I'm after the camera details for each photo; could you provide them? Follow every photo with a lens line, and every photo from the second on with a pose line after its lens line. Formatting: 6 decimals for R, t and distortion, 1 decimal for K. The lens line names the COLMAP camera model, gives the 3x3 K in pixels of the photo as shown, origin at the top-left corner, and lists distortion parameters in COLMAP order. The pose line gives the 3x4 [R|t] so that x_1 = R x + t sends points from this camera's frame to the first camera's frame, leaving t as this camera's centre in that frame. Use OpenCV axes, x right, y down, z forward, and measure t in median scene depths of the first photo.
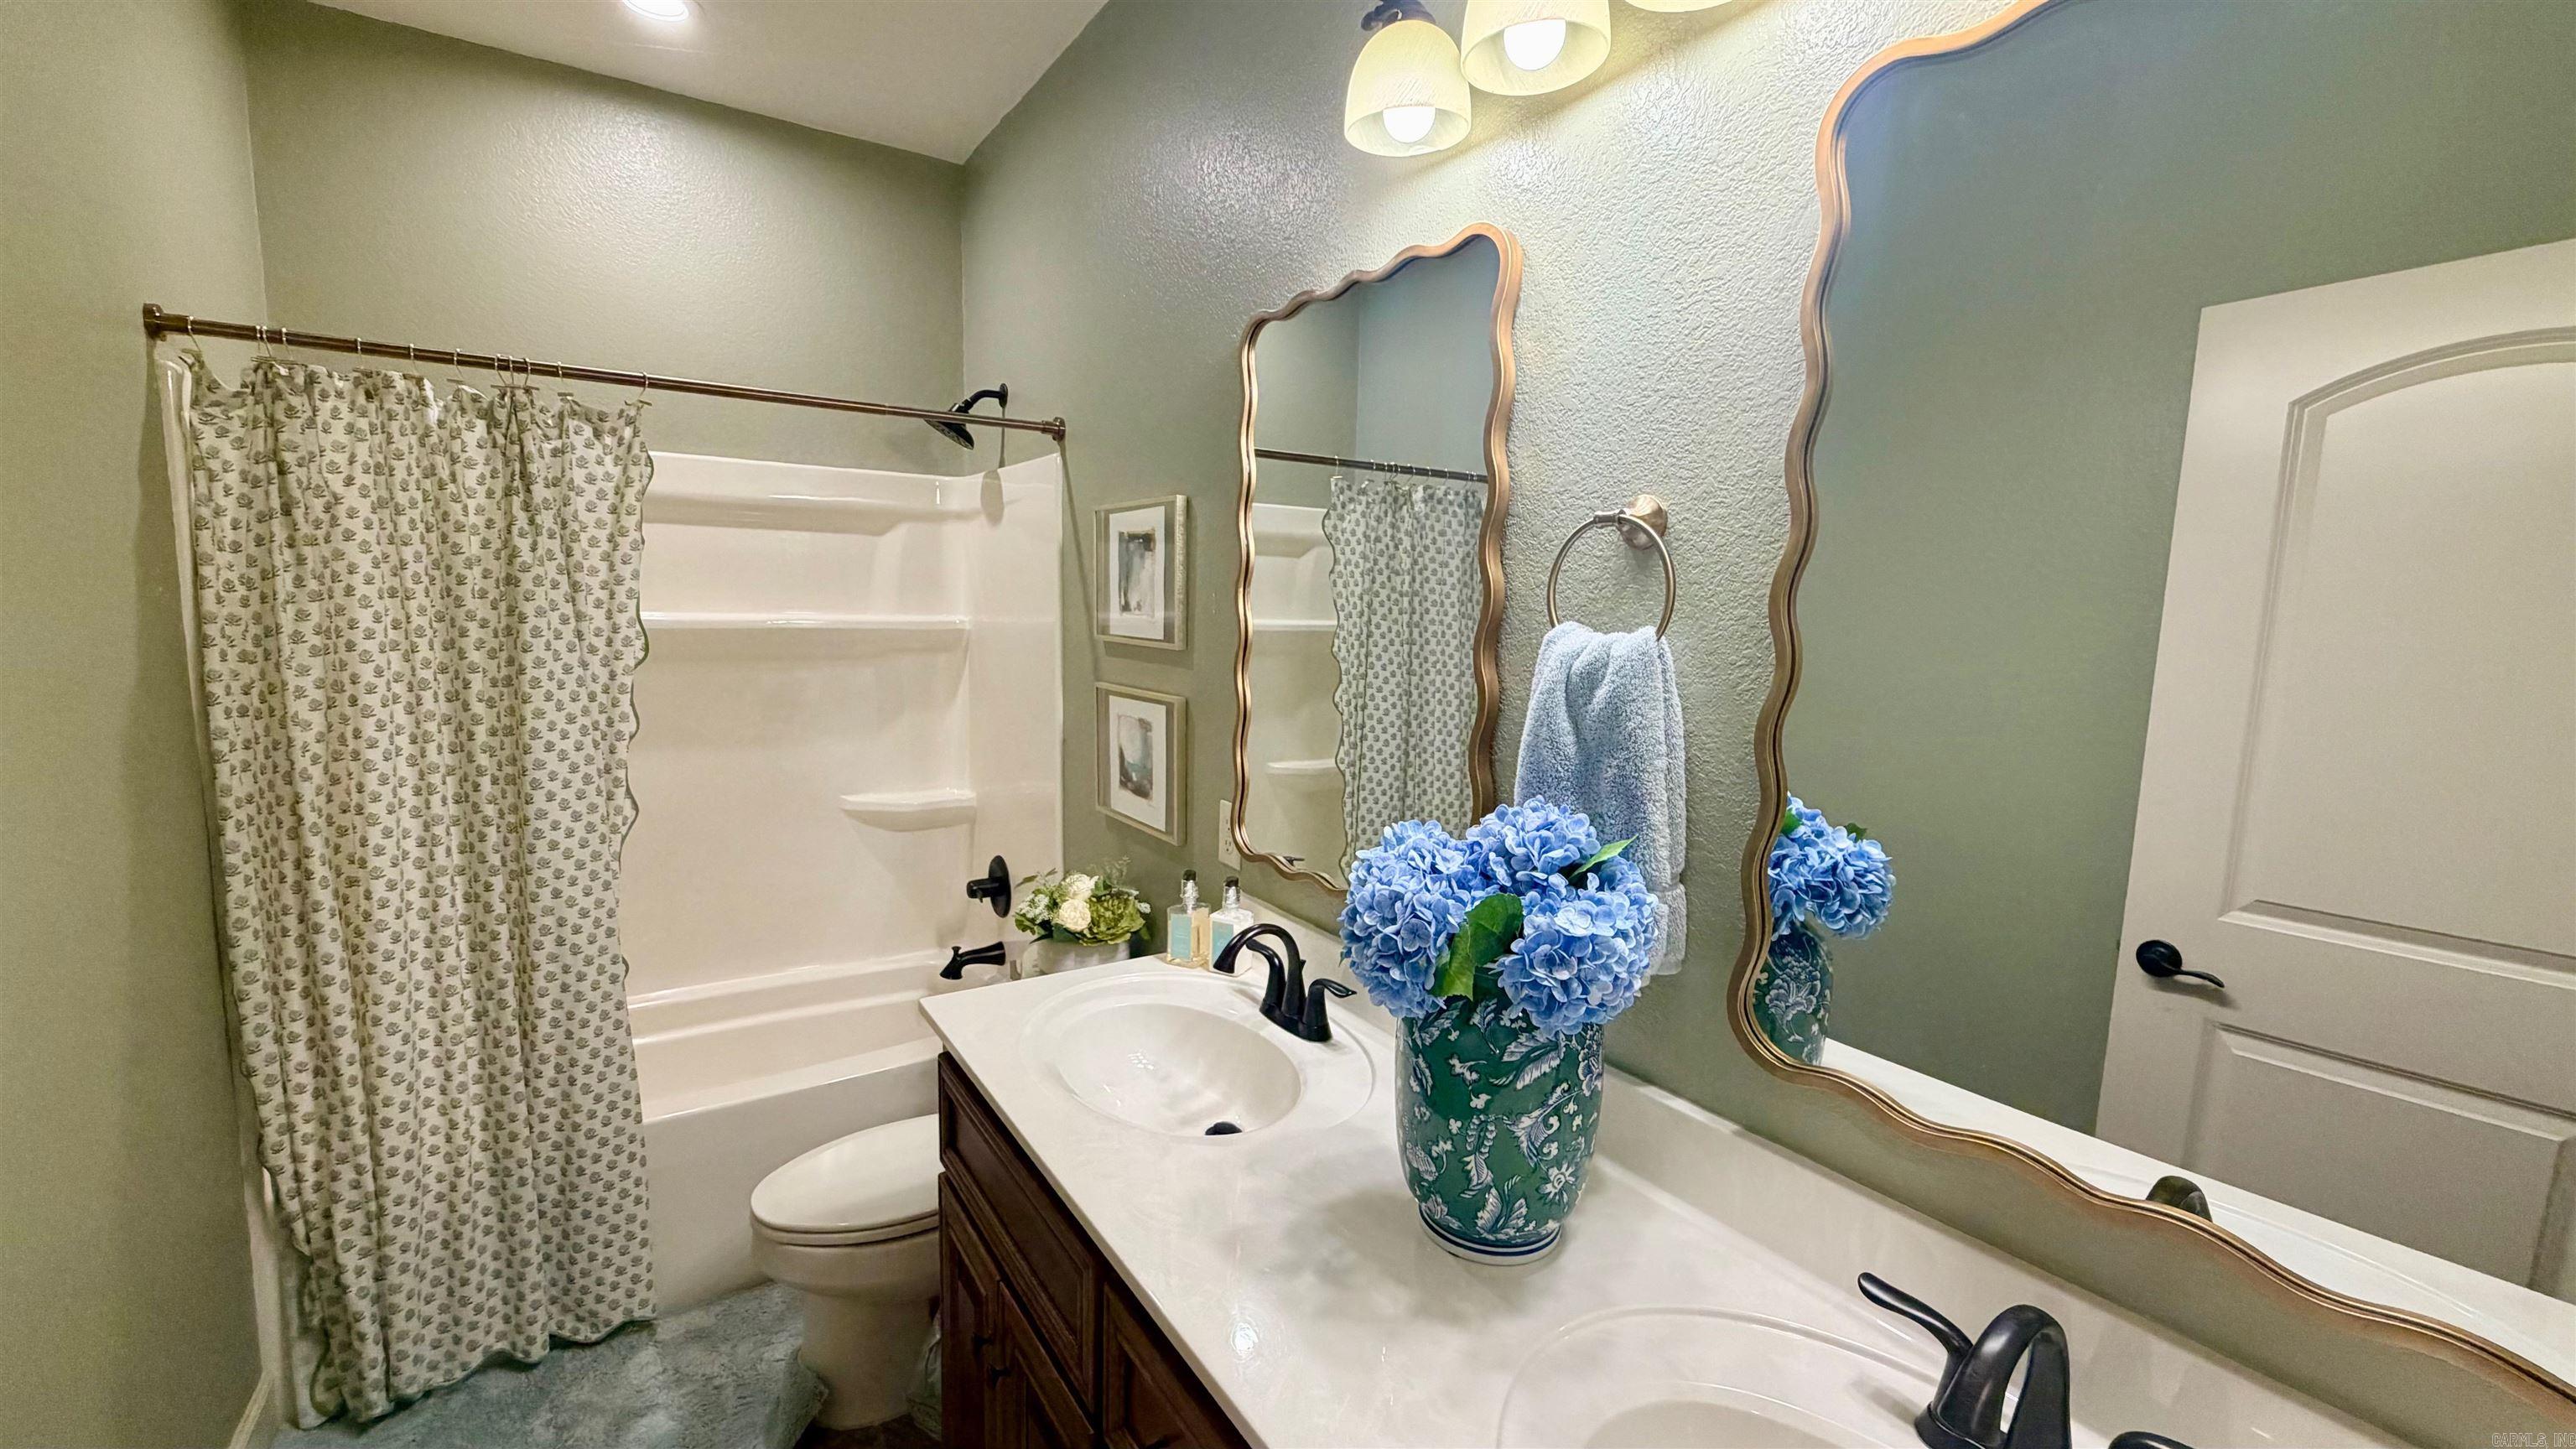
lens RADIAL K [[1024.0, 0, 1283.1], [0, 1024.0, 720.2], [0, 0, 1]] dist [0.000156, -0.000174]
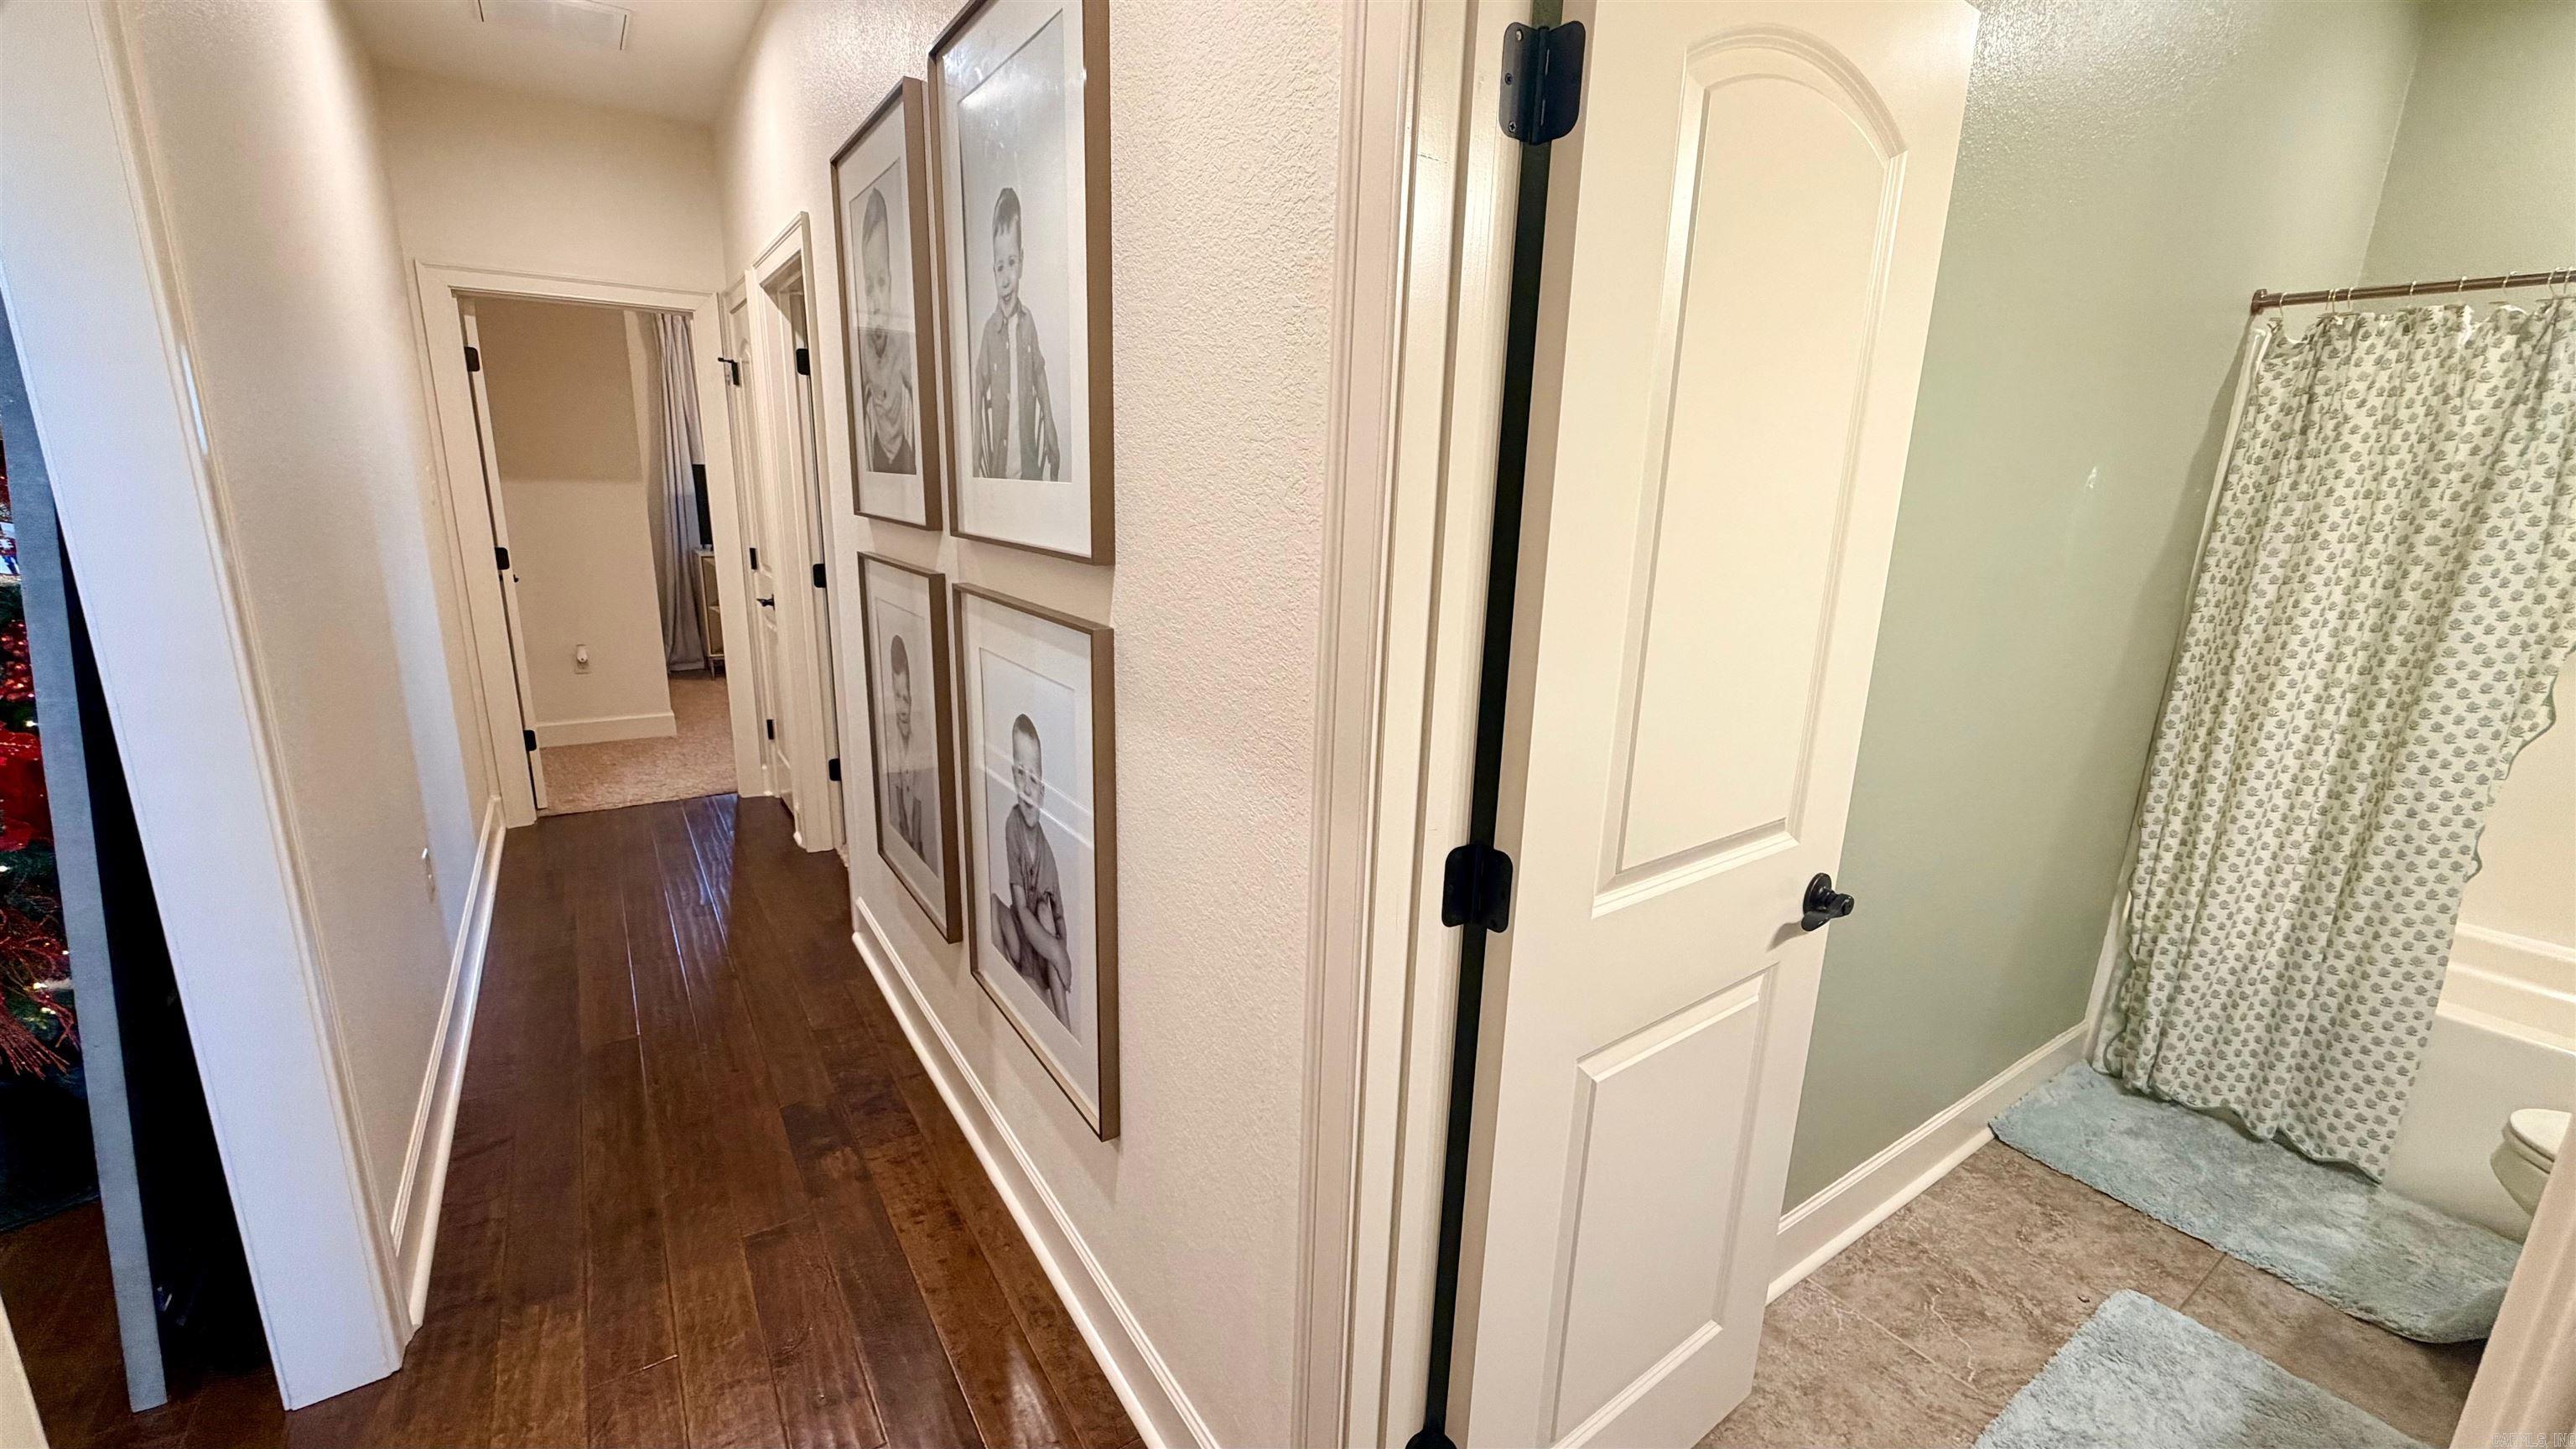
lens RADIAL K [[1024.0, 0, 1284.2], [0, 1024.0, 723.6], [0, 0, 1]] dist [0.000156, -0.000174]
pose [[-0.005510, 0.211594, -0.977342, 0.389187], [-0.153529, 0.965590, 0.209915, 0.081184], [0.988129, 0.151207, 0.027166, -0.270034]]
